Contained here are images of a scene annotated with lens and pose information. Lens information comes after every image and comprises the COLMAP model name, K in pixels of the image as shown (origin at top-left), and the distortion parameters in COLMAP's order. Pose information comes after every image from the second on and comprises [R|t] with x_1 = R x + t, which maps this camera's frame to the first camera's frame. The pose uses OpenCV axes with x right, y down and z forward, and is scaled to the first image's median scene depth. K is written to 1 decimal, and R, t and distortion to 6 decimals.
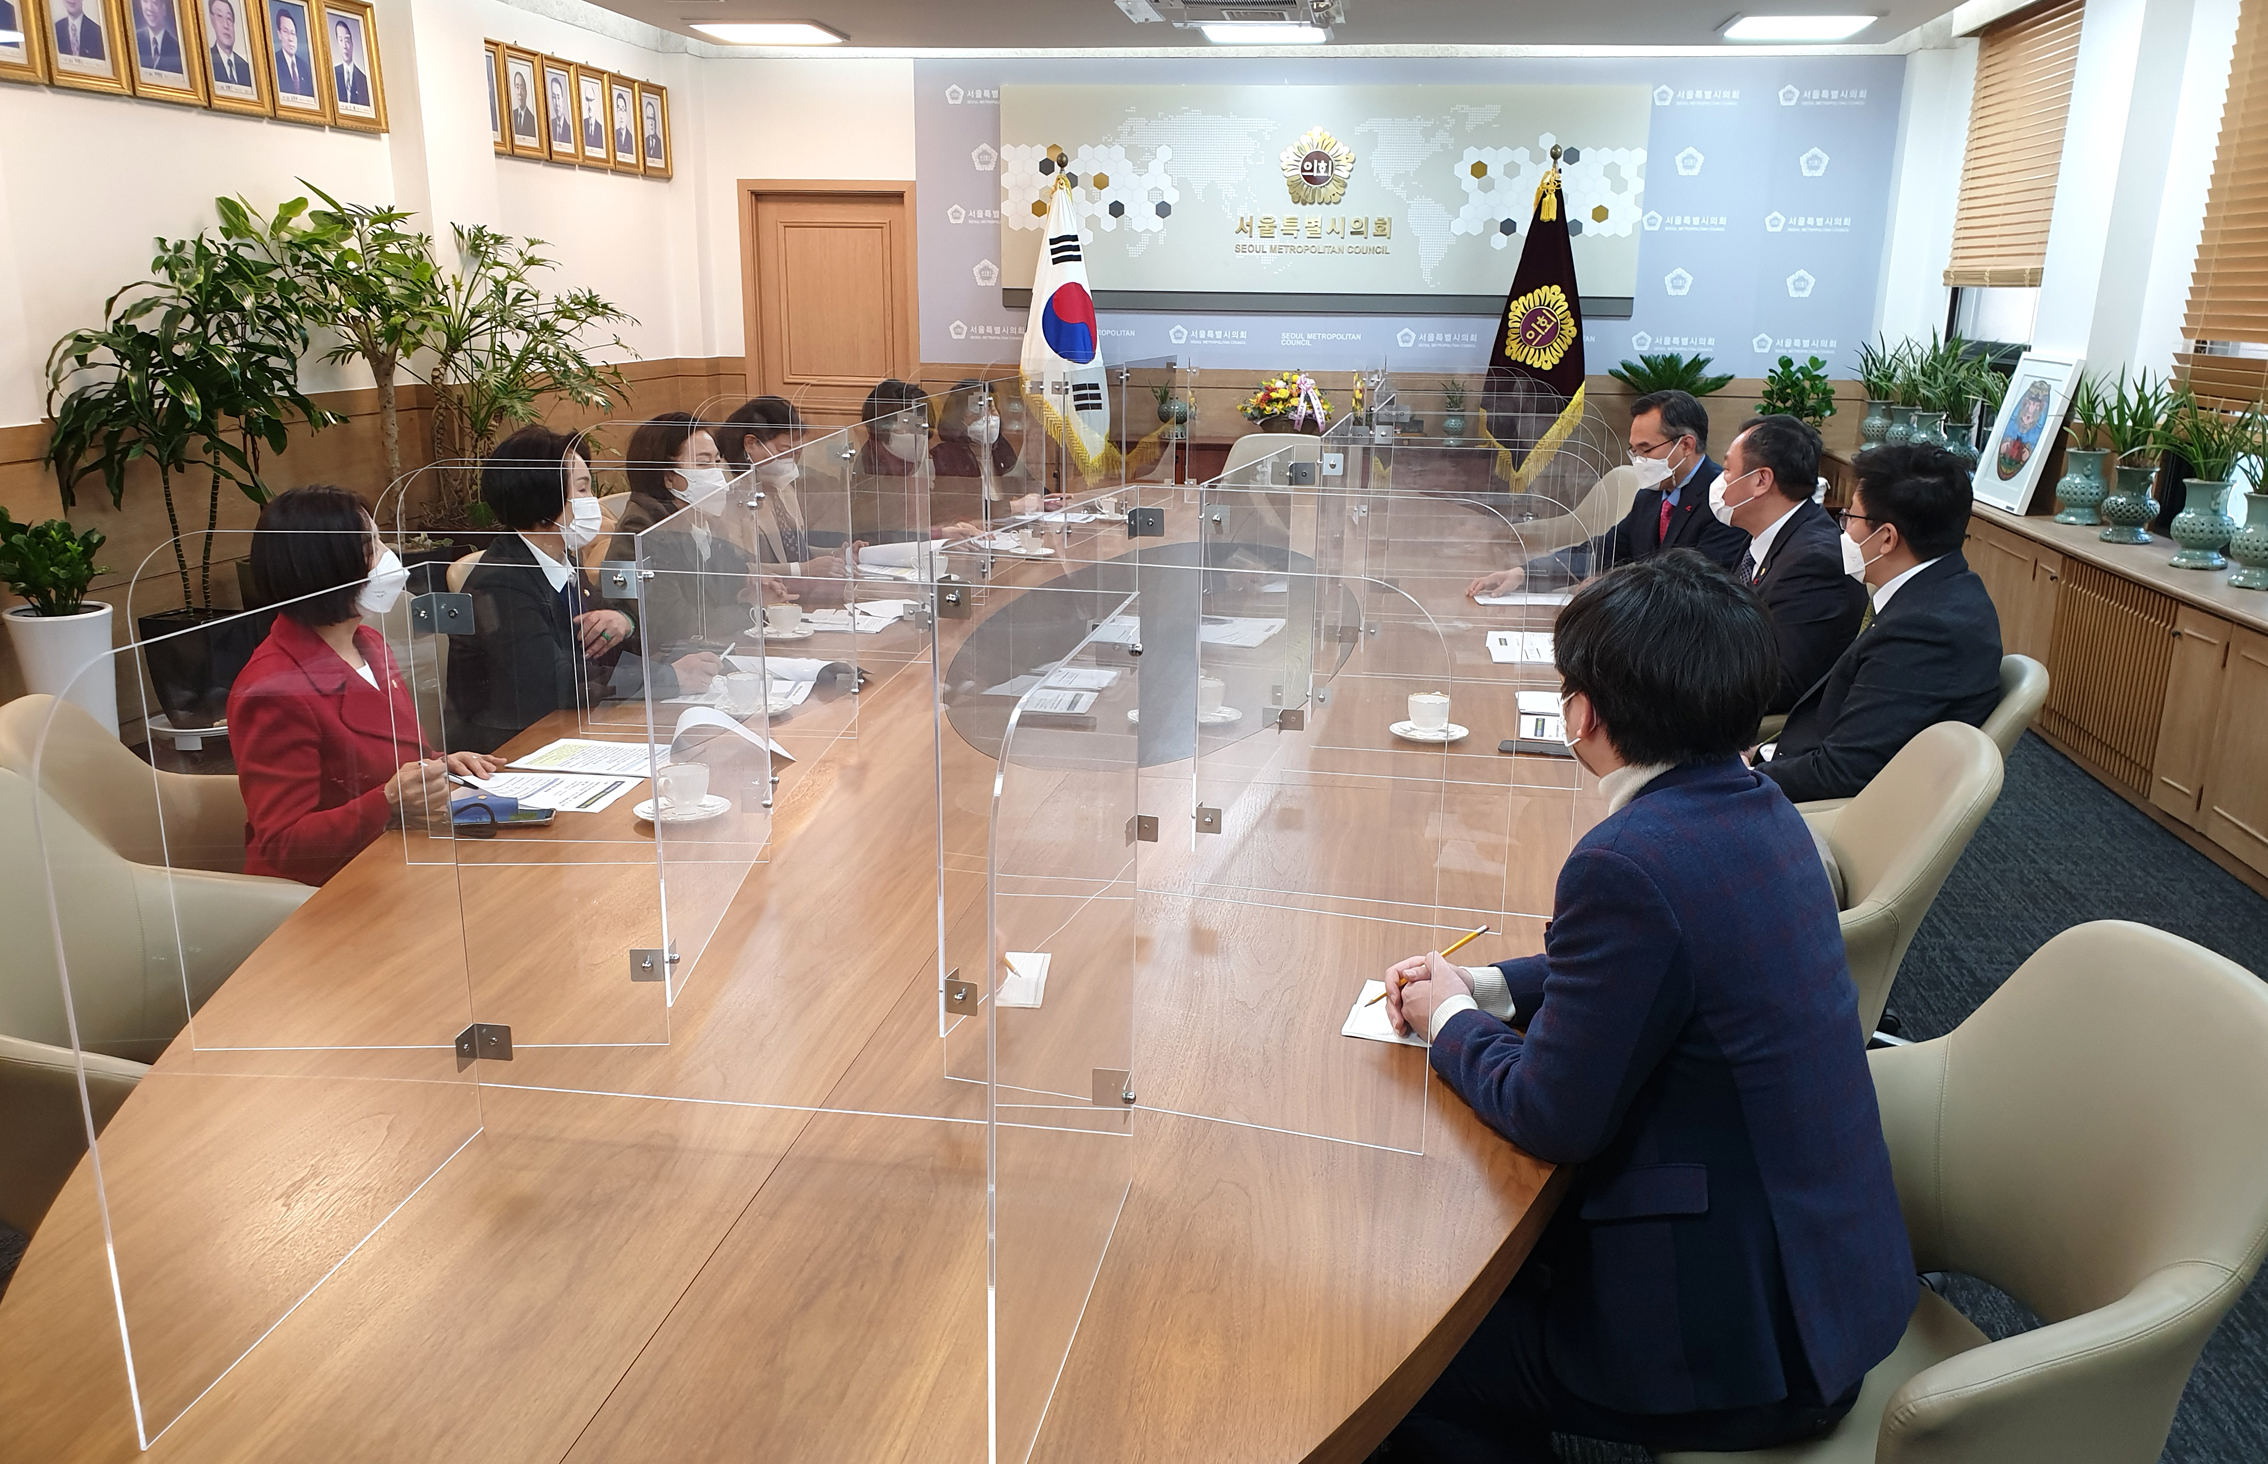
lens RADIAL K [[1743.0, 0, 1110.8], [0, 1743.0, 826.2], [0, 0, 1]] dist [-0.013689, 0.001679]
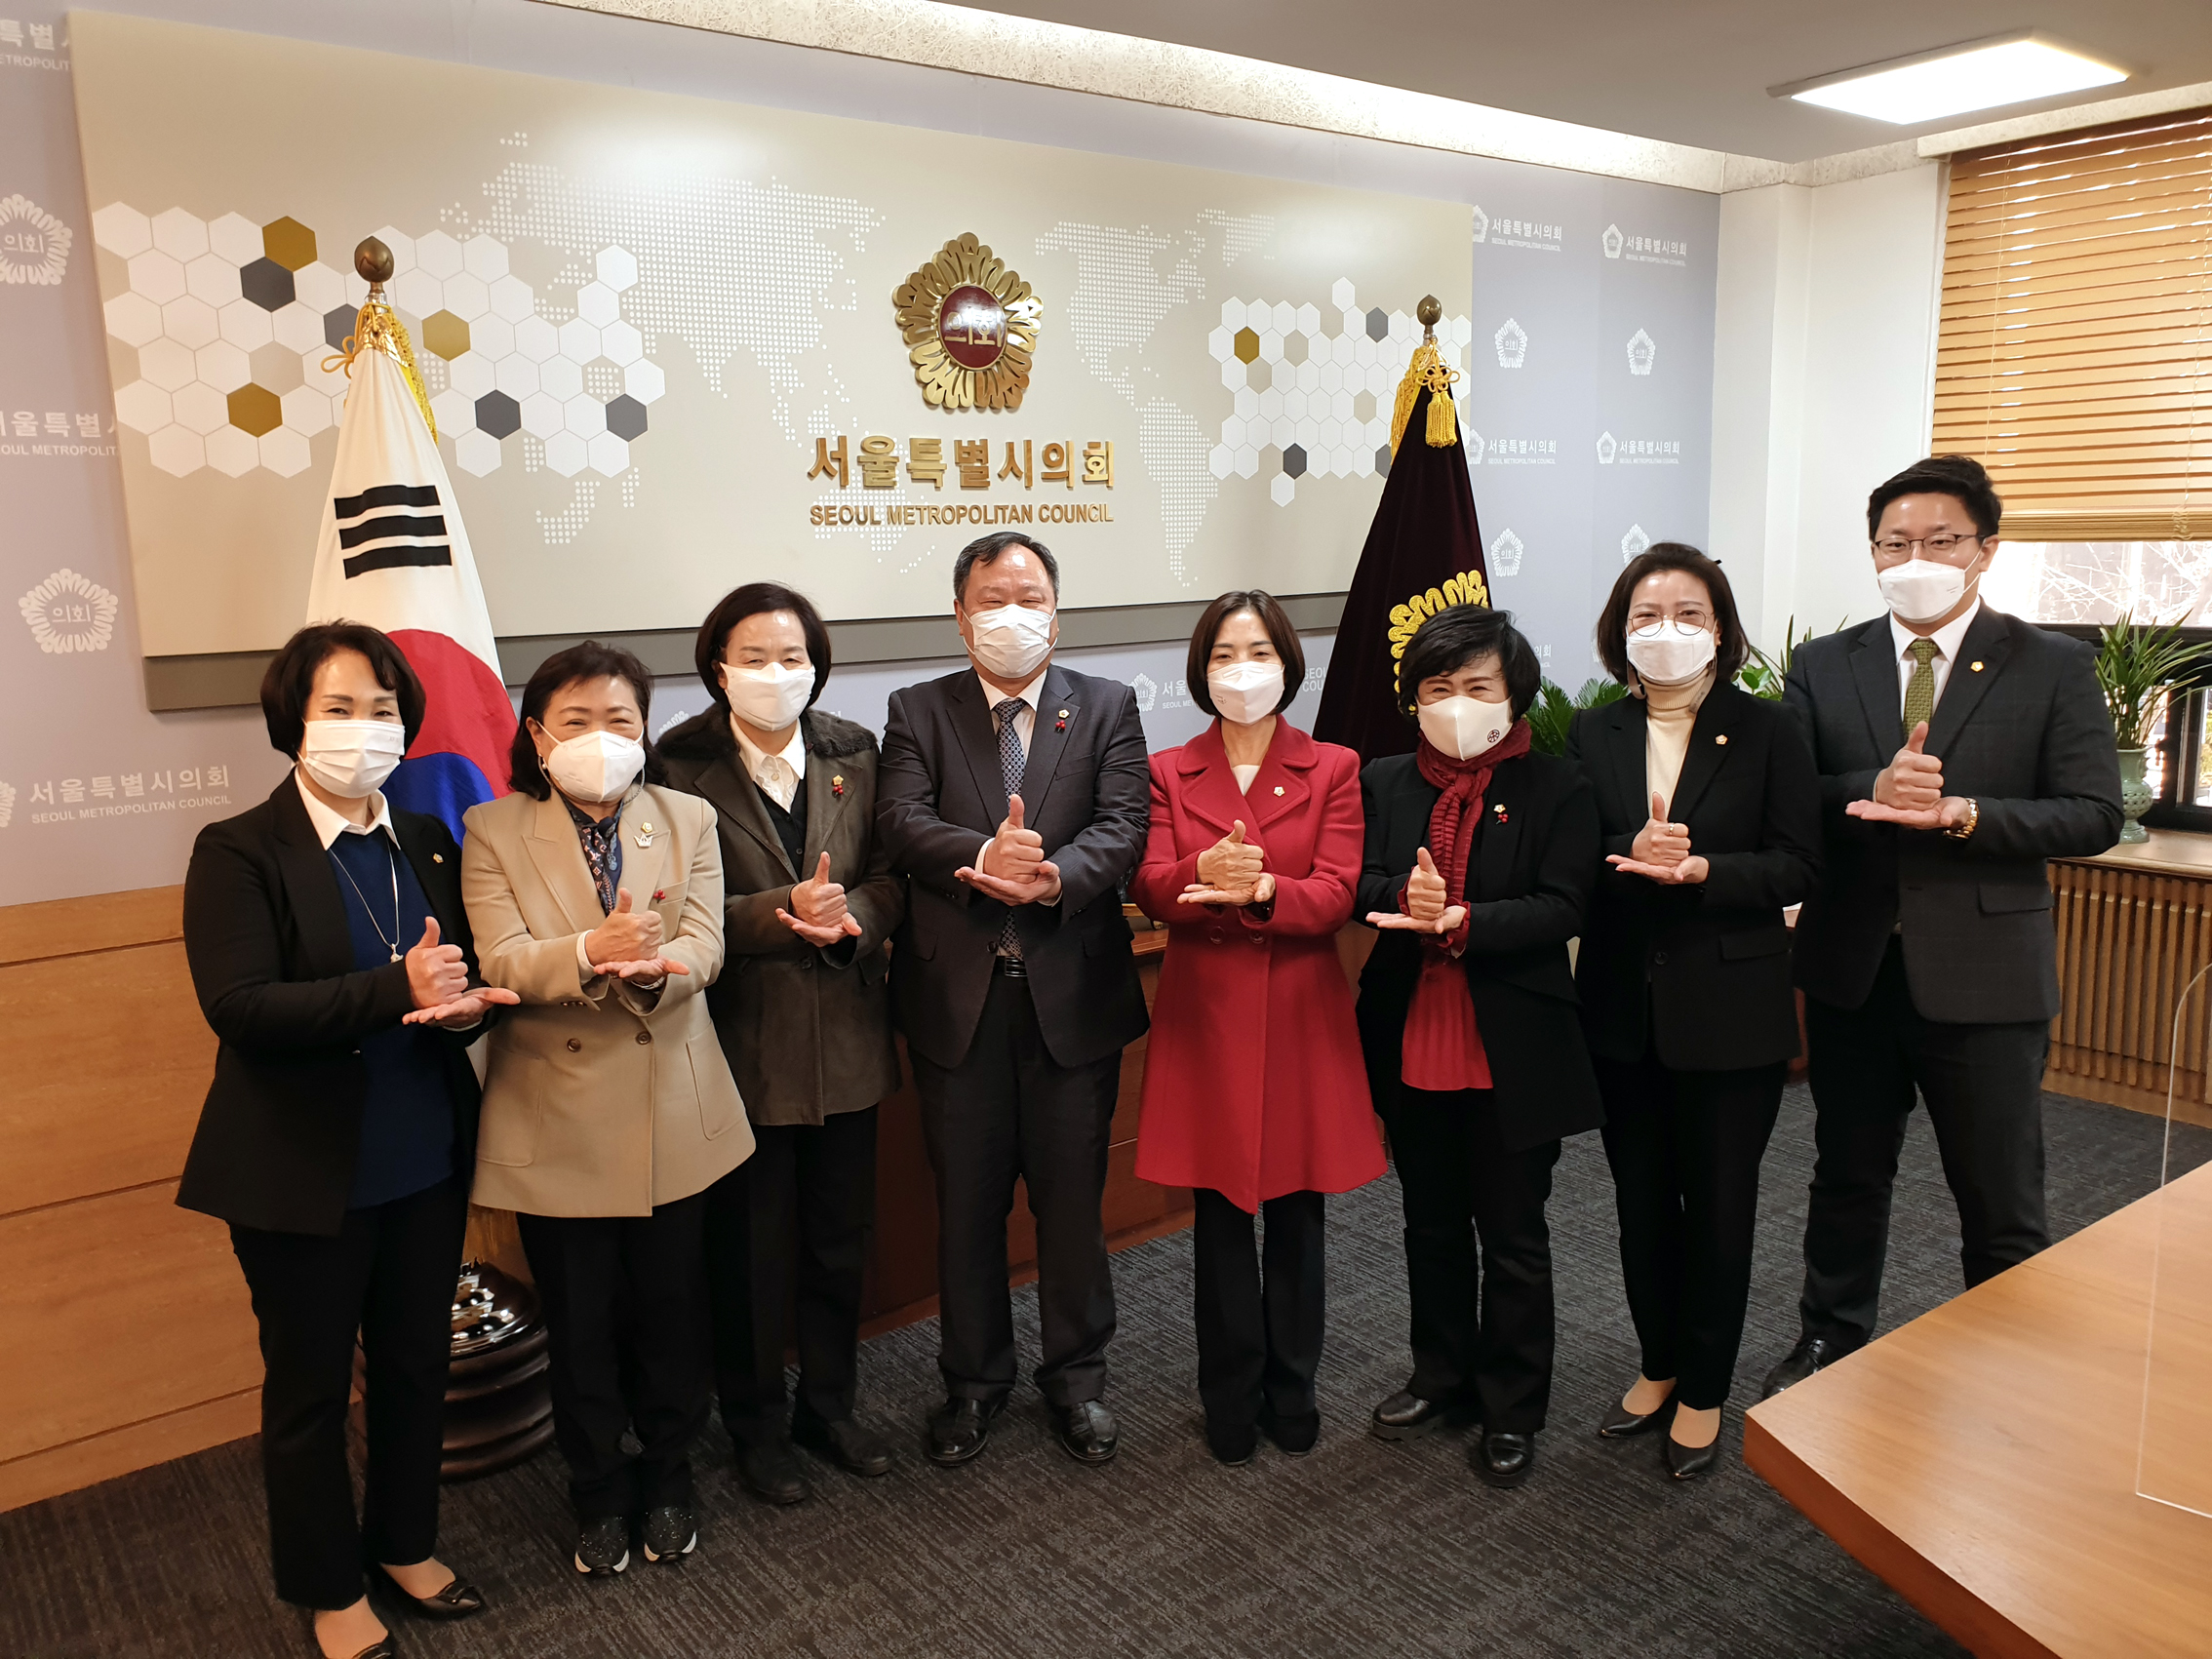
lens RADIAL K [[1757.1, 0, 1108.9], [0, 1757.1, 818.8], [0, 0, 1]] dist [0.012668, -0.012365]
pose [[0.708830, -0.141995, 0.690939, -0.183391], [0.240409, 0.969514, -0.047388, -0.254321], [-0.663146, 0.199698, 0.721358, 0.752866]]
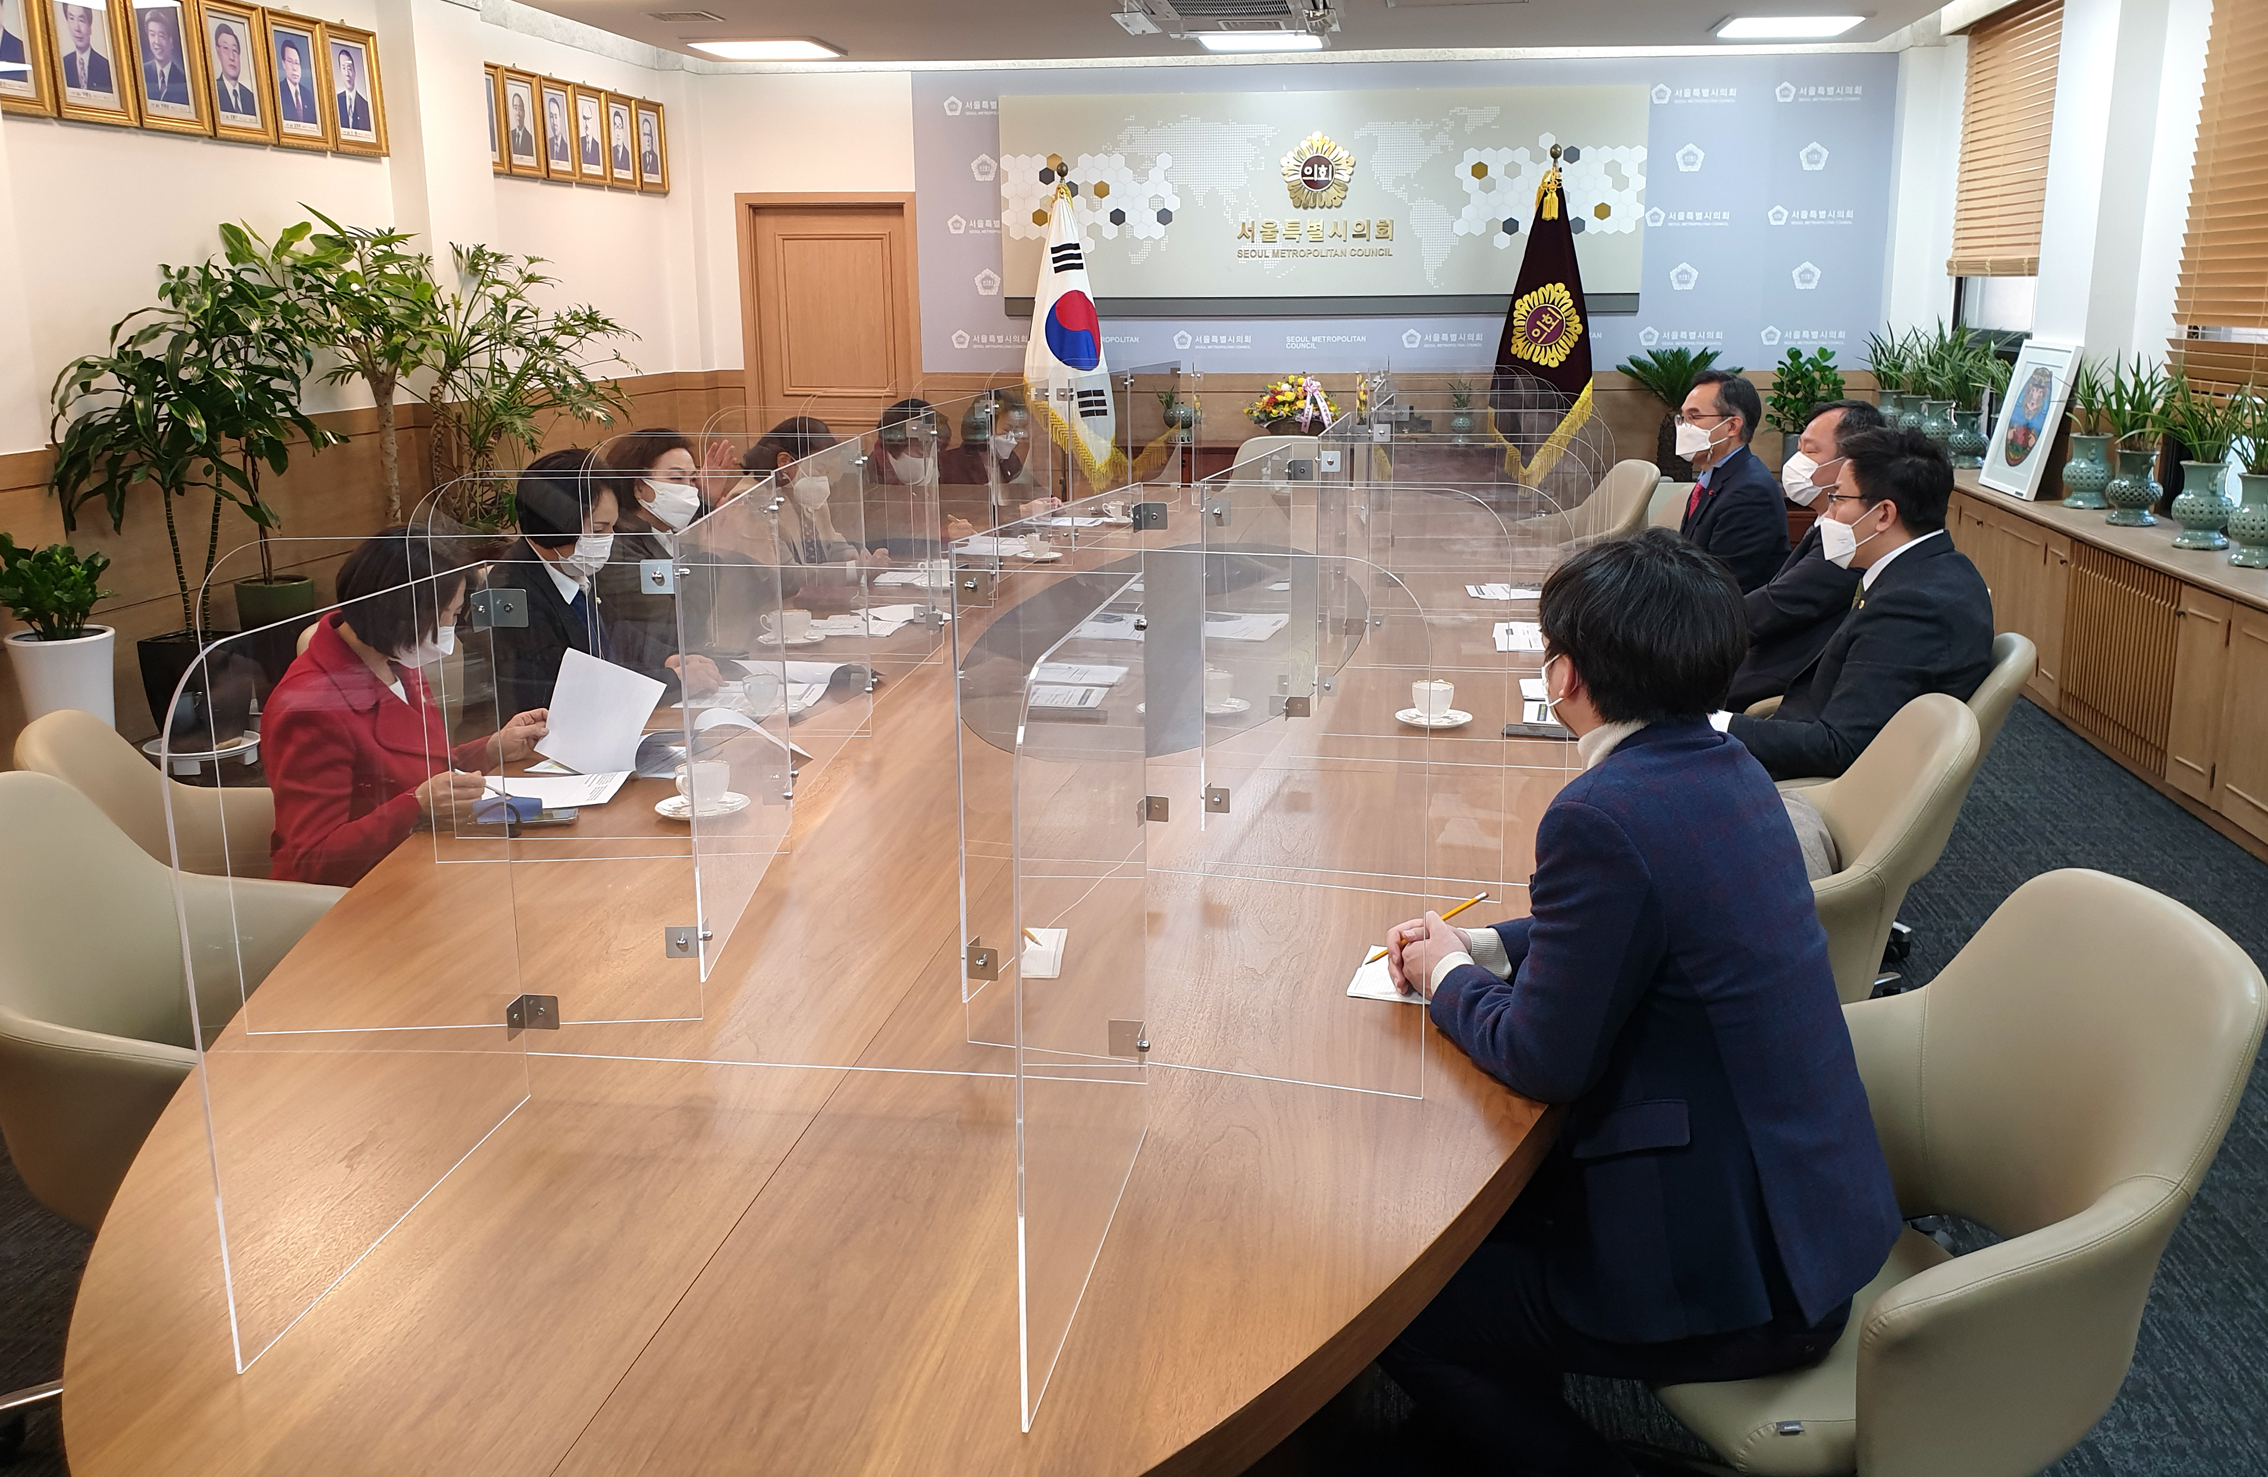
lens RADIAL K [[1897.4, 0, 1118.6], [0, 1897.4, 741.5], [0, 0, 1]] dist [0.000991, -0.047185]
pose [[0.999813, -0.019195, -0.002407, 0.000655], [0.018991, 0.997589, -0.066749, 0.019868], [0.003683, 0.066691, 0.997767, -0.071454]]
